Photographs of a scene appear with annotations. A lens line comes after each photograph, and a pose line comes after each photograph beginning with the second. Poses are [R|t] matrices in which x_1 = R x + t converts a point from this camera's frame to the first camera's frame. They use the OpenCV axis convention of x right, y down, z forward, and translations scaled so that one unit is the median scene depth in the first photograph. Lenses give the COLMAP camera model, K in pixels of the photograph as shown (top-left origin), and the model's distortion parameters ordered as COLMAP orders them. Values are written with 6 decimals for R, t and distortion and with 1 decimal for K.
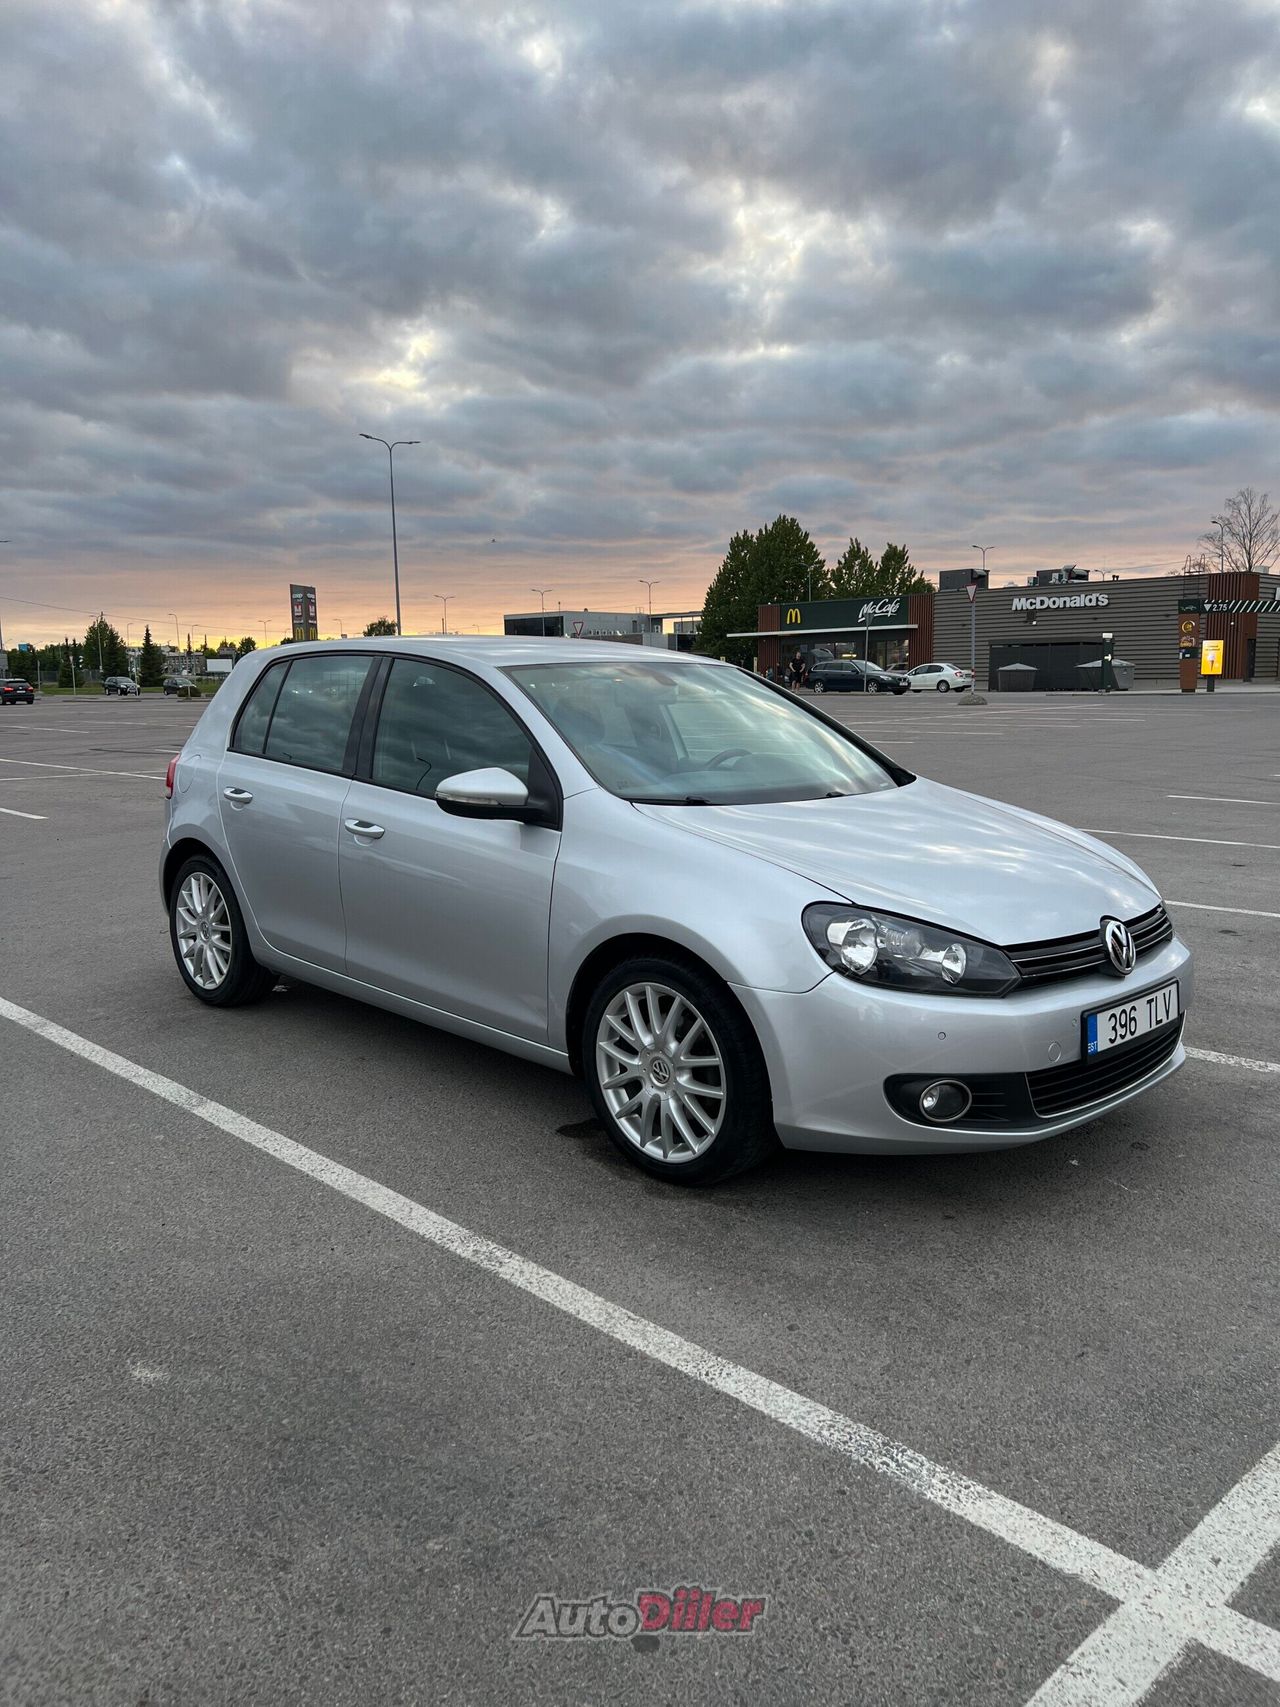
lens RADIAL K [[1279.2, 0, 637.4], [0, 1279.2, 849.6], [0, 0, 1]] dist [0.034821, -0.013131]
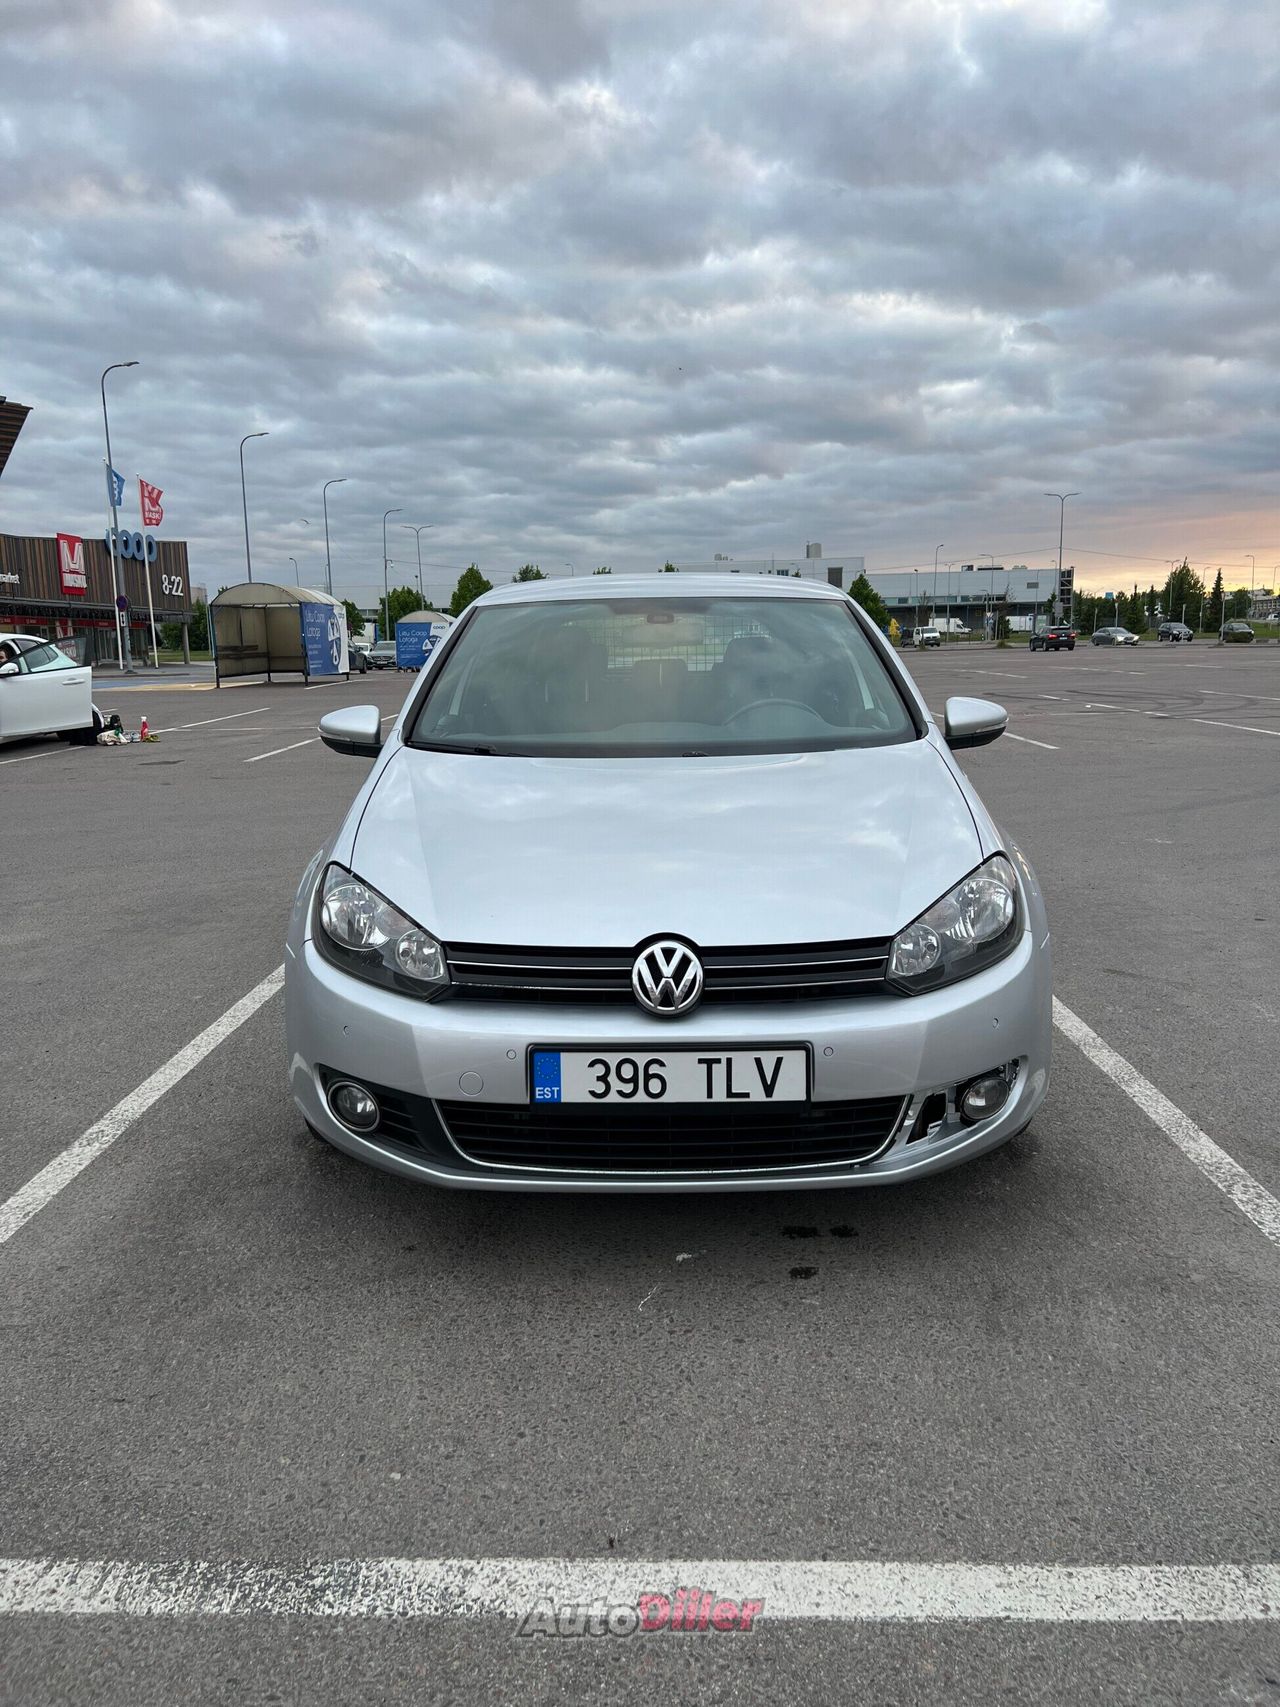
lens RADIAL K [[1279.2, 0, 626.7], [0, 1279.2, 841.4], [0, 0, 1]] dist [0.034821, -0.013131]
pose [[0.703995, 0.107086, -0.702085, 0.863373], [-0.082758, 0.994202, 0.068658, -0.048589], [0.705367, 0.009769, 0.708775, 0.470814]]
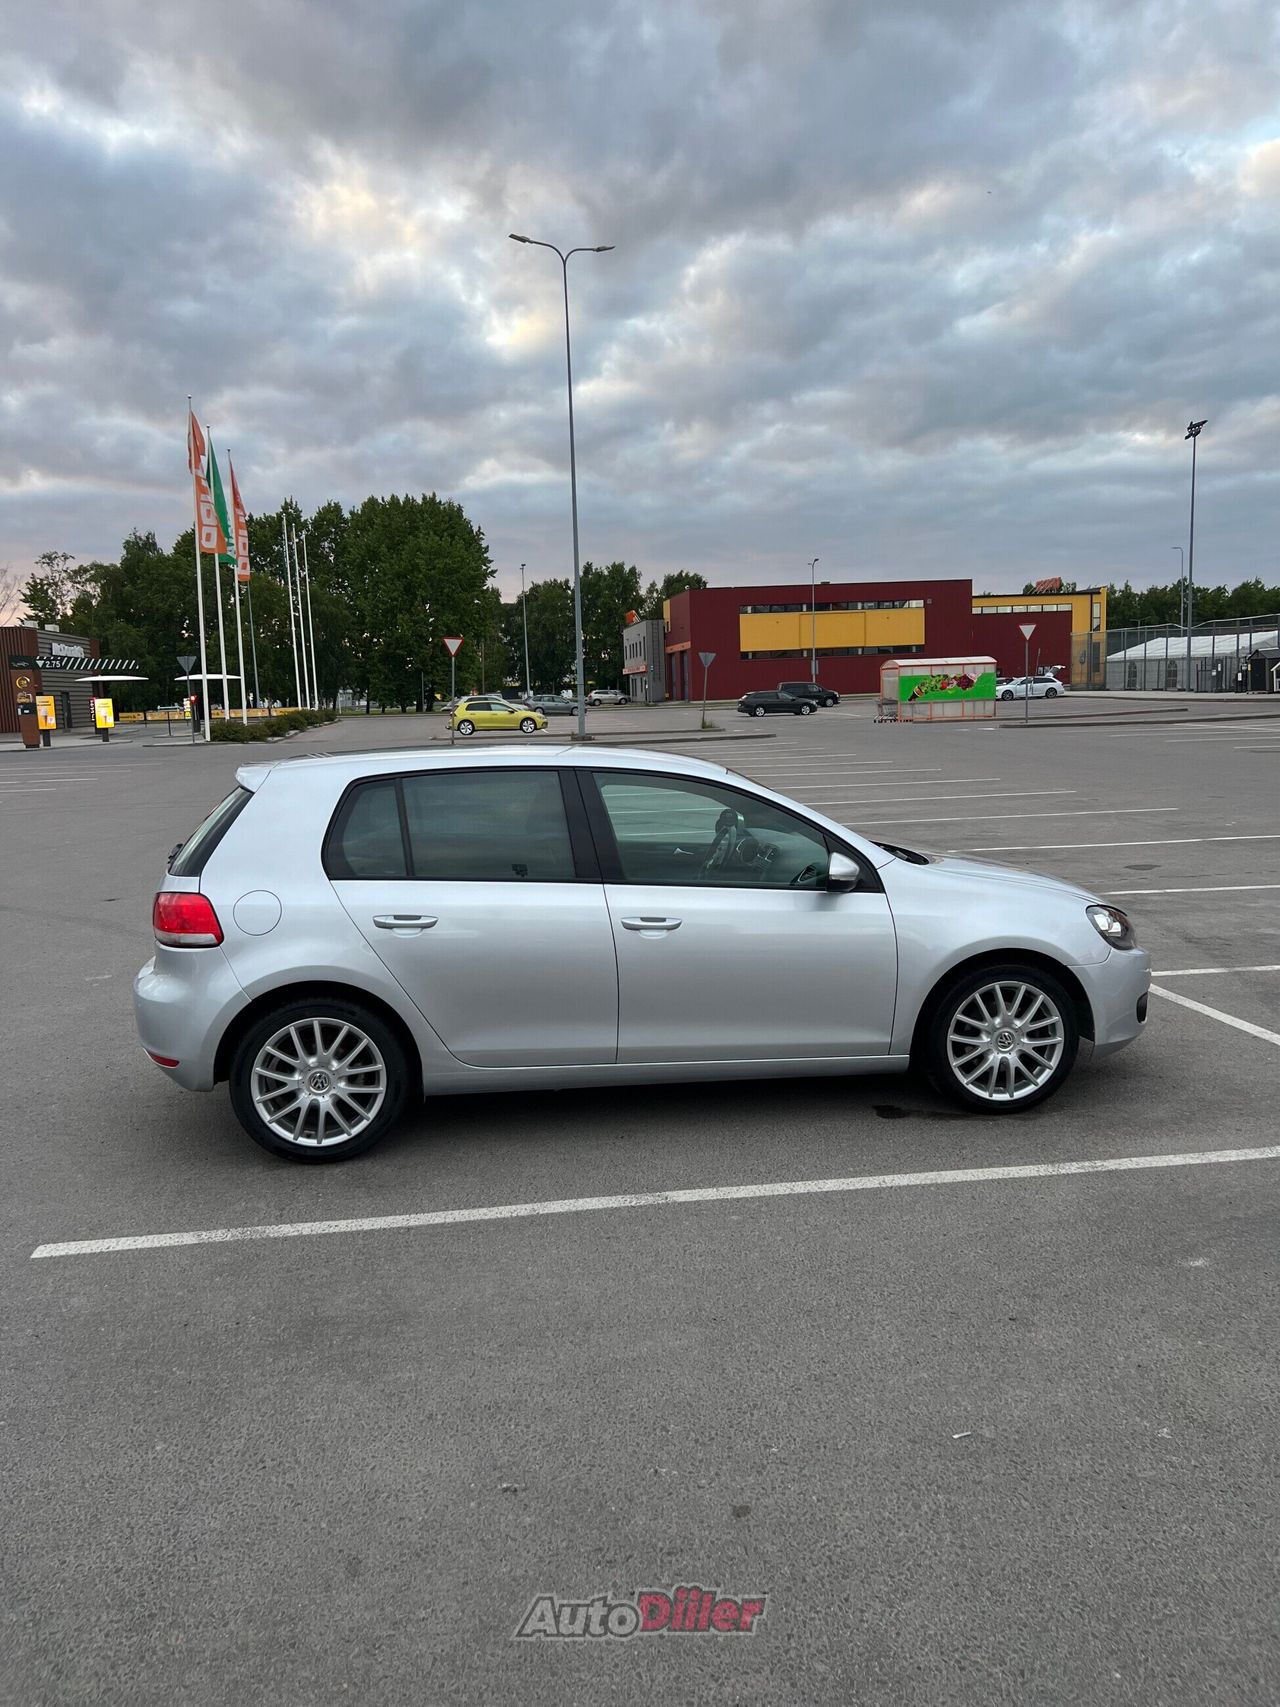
lens RADIAL K [[1279.2, 0, 628.5], [0, 1279.2, 852.6], [0, 0, 1]] dist [0.034821, -0.013131]
pose [[0.595090, -0.103539, 0.796961, -1.436198], [0.131046, 0.990895, 0.030882, -0.150298], [-0.792903, 0.086061, 0.603241, 0.430285]]
